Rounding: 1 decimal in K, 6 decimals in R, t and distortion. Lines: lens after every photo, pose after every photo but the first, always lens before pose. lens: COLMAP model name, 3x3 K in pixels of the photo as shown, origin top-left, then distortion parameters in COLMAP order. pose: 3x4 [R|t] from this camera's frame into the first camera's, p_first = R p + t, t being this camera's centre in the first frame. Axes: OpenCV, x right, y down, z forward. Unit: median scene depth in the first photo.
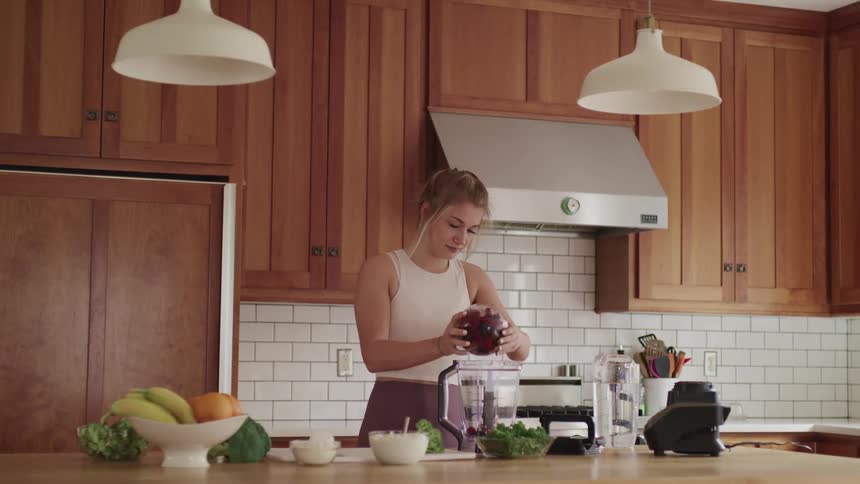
lens RADIAL K [[1448.7, 0, 430.0], [0, 1448.7, 242.0], [0, 0, 1]] dist [0.009213, 0.082397]
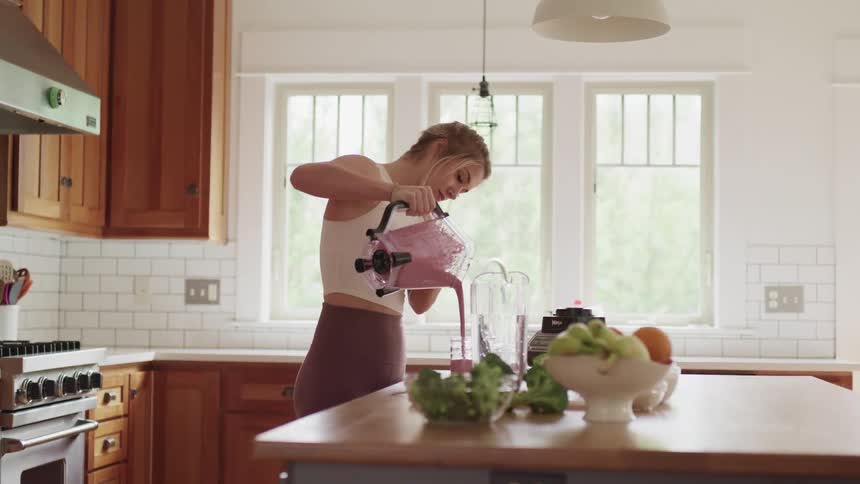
lens RADIAL K [[1468.2, 0, 430.0], [0, 1468.2, 242.0], [0, 0, 1]] dist [0.018916, -0.078322]
pose [[0.464739, 0.032041, 0.884868, -0.487249], [-0.079960, 0.996781, 0.005902, 0.031578], [-0.881830, -0.073497, 0.465805, 0.375770]]
